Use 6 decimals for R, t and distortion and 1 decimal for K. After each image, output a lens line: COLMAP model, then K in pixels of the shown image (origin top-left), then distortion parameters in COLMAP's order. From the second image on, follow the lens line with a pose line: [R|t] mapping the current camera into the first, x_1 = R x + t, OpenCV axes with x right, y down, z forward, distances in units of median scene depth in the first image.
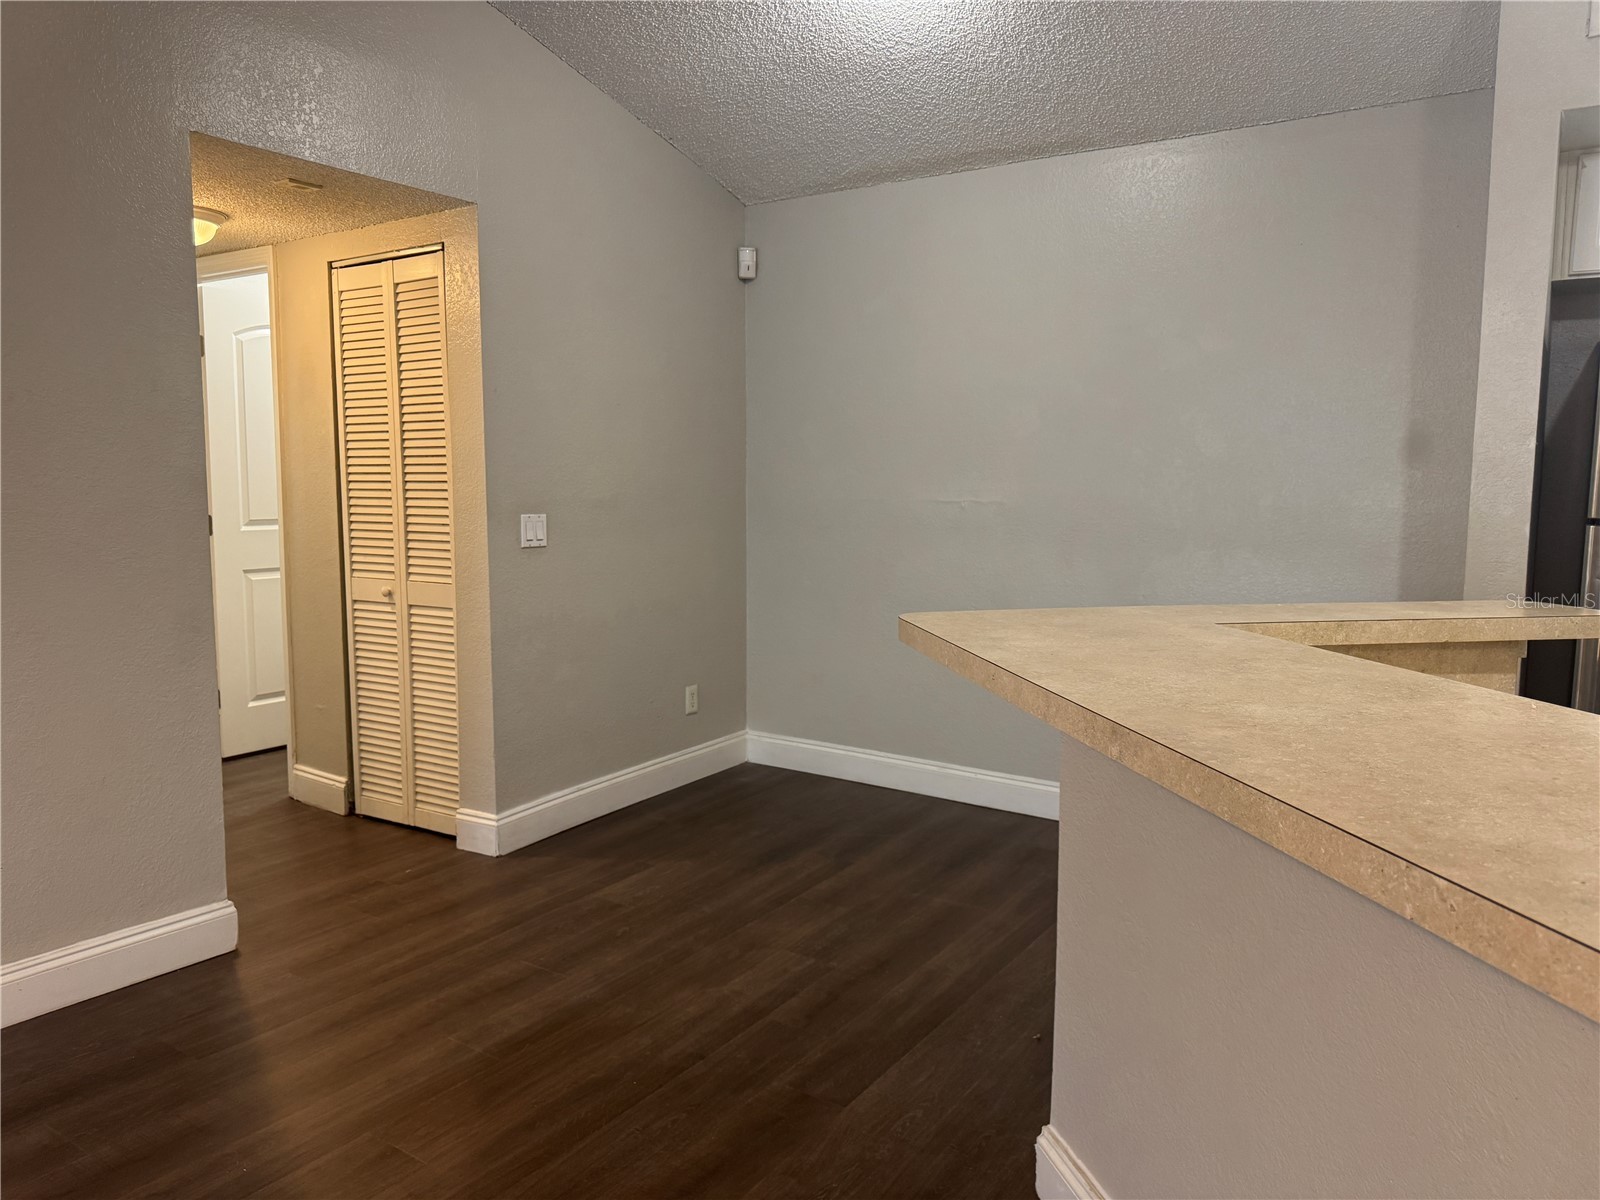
lens RADIAL K [[1131.5, 0, 789.8], [0, 1131.5, 597.6], [0, 0, 1]] dist [0.022873, -0.028225]
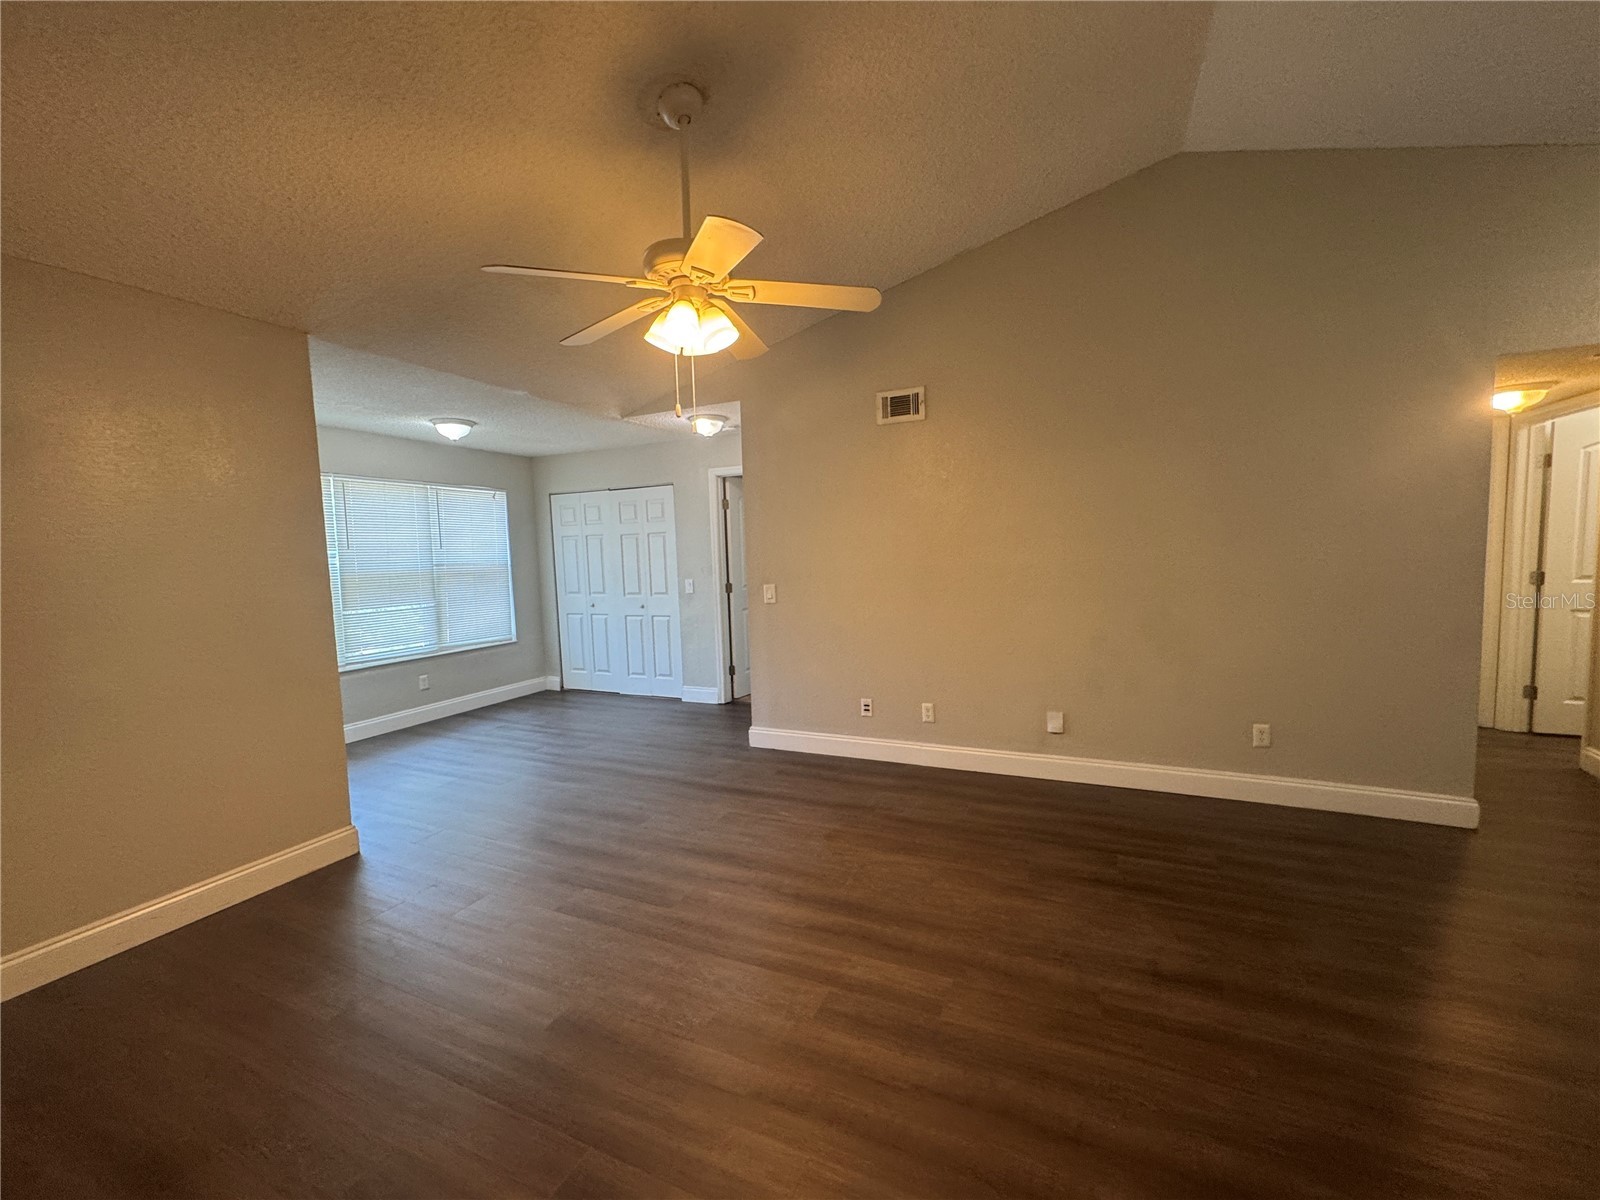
lens RADIAL K [[643.3, 0, 797.6], [0, 643.3, 596.4], [0, 0, 1]] dist [0.000111, 0.000547]
pose [[0.162993, 0.058032, -0.984919, 0.227571], [-0.075869, 0.996050, 0.046133, -0.005209], [0.983706, 0.067206, 0.166752, -0.152710]]
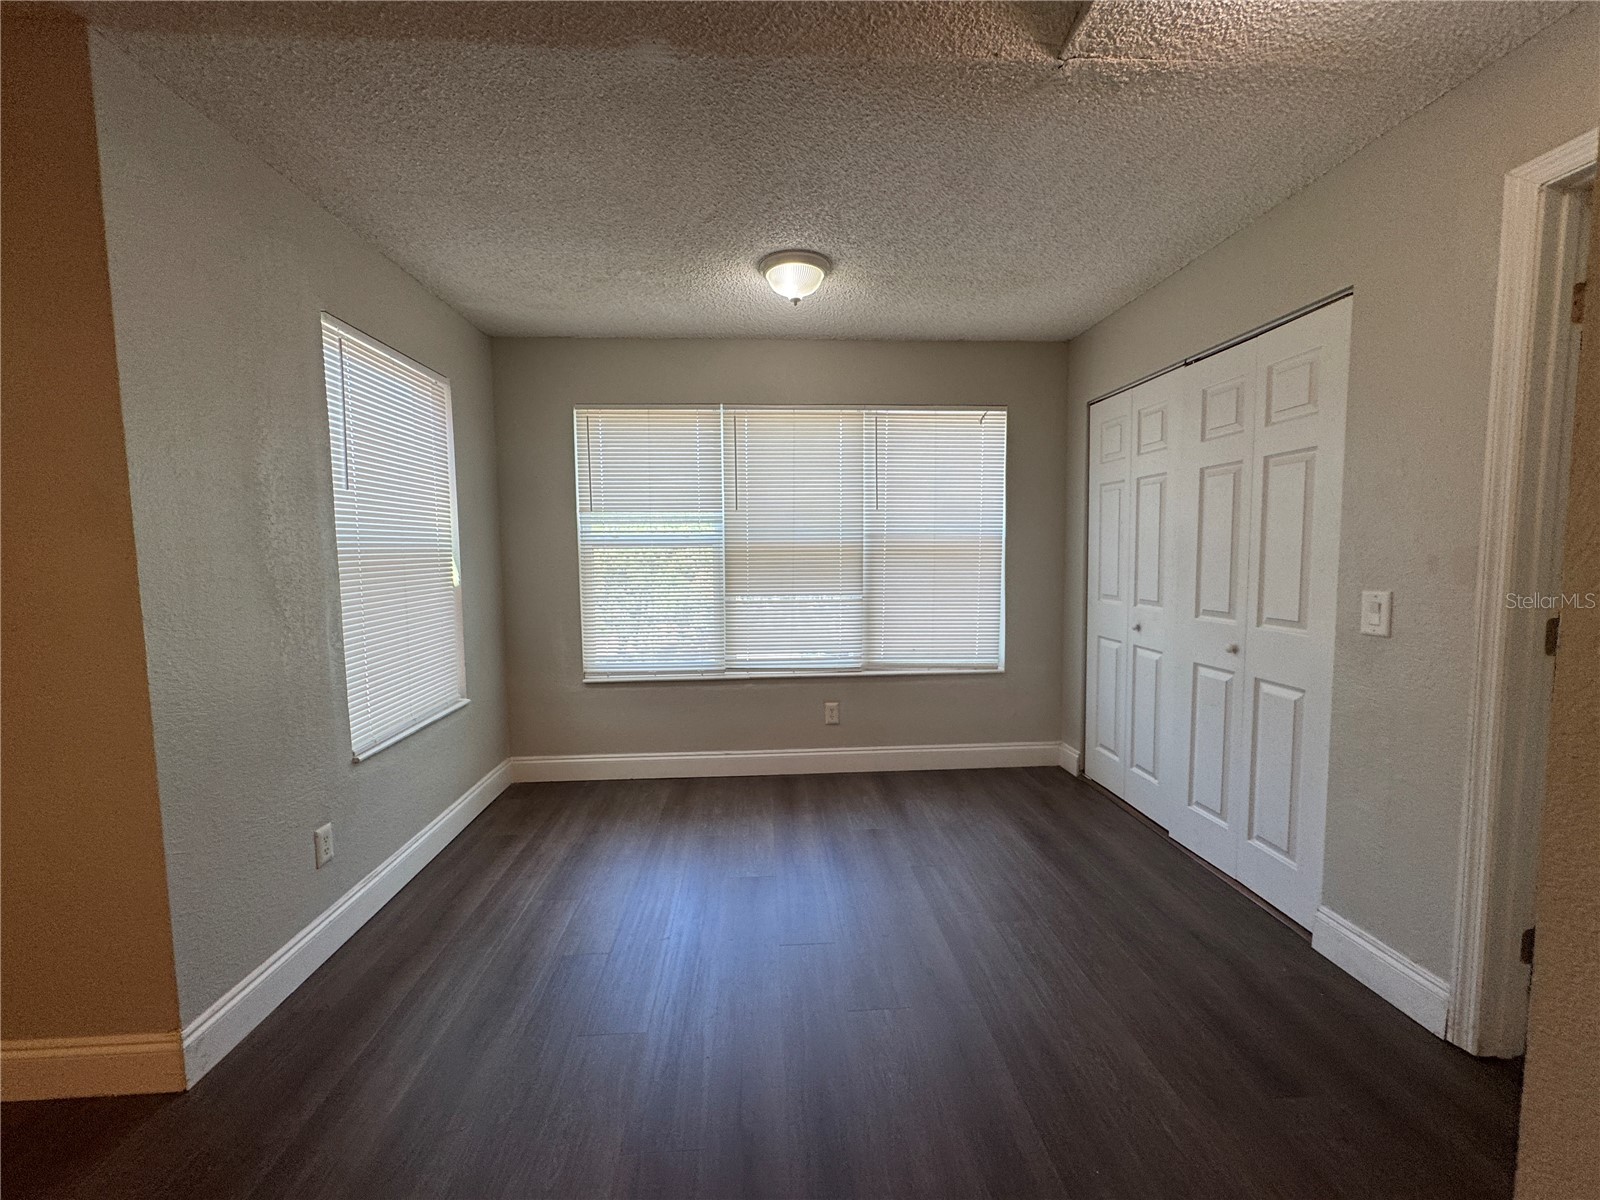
lens RADIAL K [[643.3, 0, 795.3], [0, 643.3, 600.9], [0, 0, 1]] dist [0.000111, 0.000547]
pose [[-0.792097, 0.054780, -0.607933, -0.775655], [-0.058678, 0.984519, 0.165166, -0.001137], [0.607569, 0.166499, -0.776620, -0.035614]]
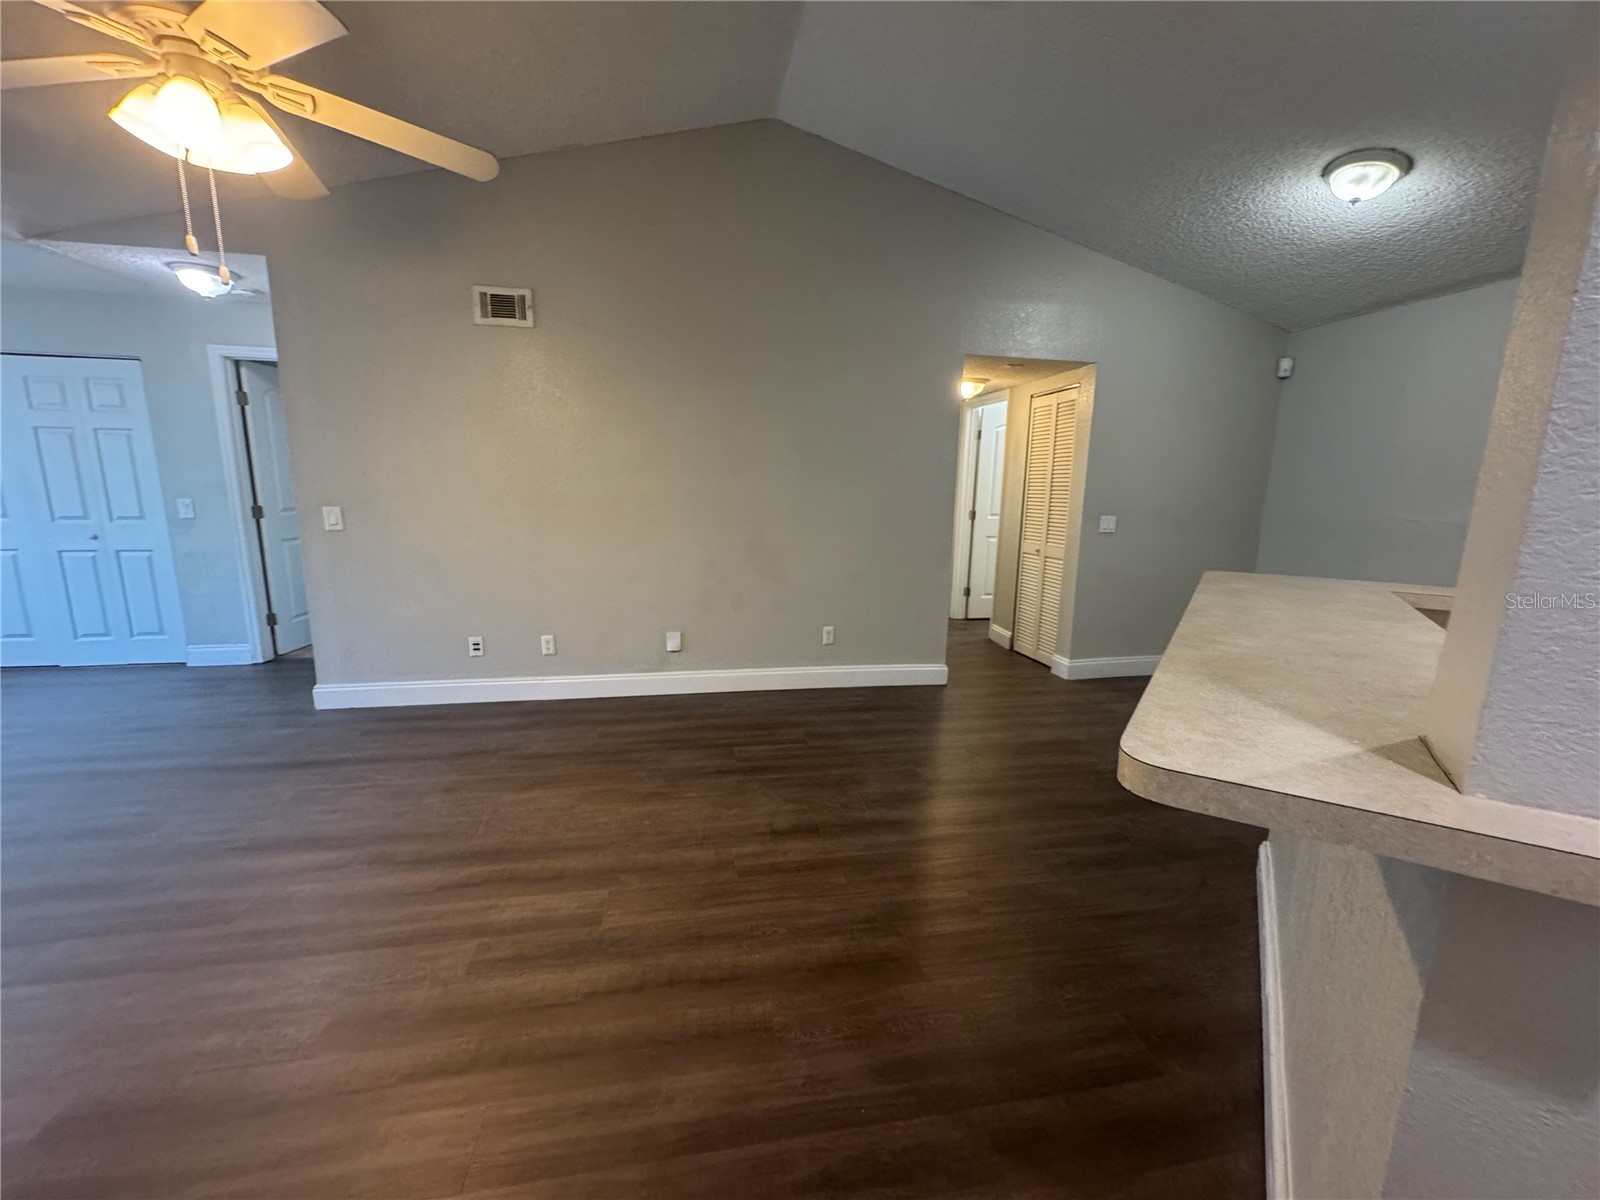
lens RADIAL K [[643.3, 0, 798.3], [0, 643.3, 597.8], [0, 0, 1]] dist [0.000111, 0.000547]
pose [[0.699604, 0.134520, -0.701754, 0.209944], [-0.092284, 0.990904, 0.097946, 0.008428], [0.708546, -0.003763, 0.705654, -0.191369]]
